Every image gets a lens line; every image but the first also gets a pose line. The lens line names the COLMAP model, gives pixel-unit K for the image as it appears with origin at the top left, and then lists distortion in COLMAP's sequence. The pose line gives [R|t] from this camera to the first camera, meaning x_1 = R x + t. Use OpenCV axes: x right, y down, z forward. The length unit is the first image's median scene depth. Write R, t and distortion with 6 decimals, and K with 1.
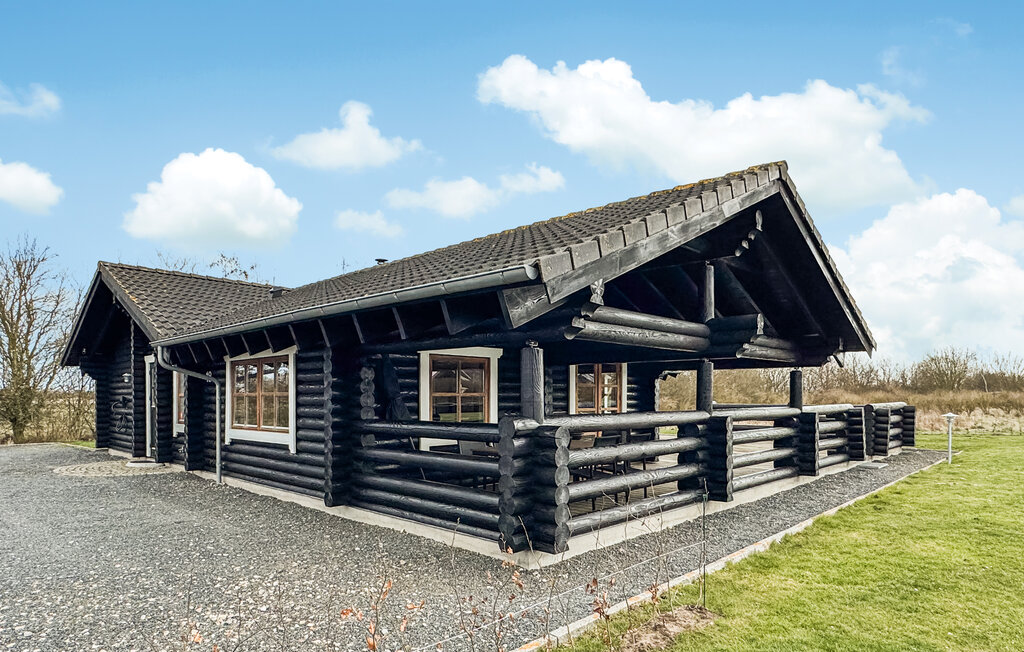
lens RADIAL K [[596.4, 0, 512.0], [0, 596.4, 326.0], [0, 0, 1]] dist [-0.000283, -0.000105]
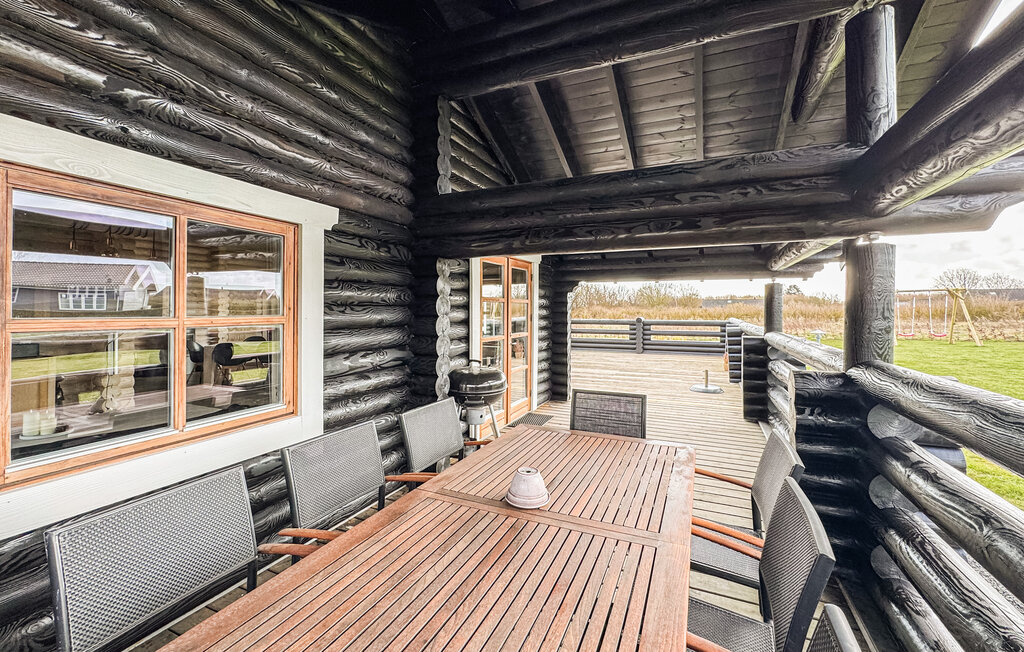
lens RADIAL K [[442.5, 0, 509.8], [0, 442.5, 310.1], [0, 0, 1]] dist [0.000214, 0.000008]
pose [[0.936791, -0.005913, 0.349839, -0.022609], [-0.033191, 0.993847, 0.105676, 0.135028], [-0.348311, -0.110608, 0.930830, 1.284908]]
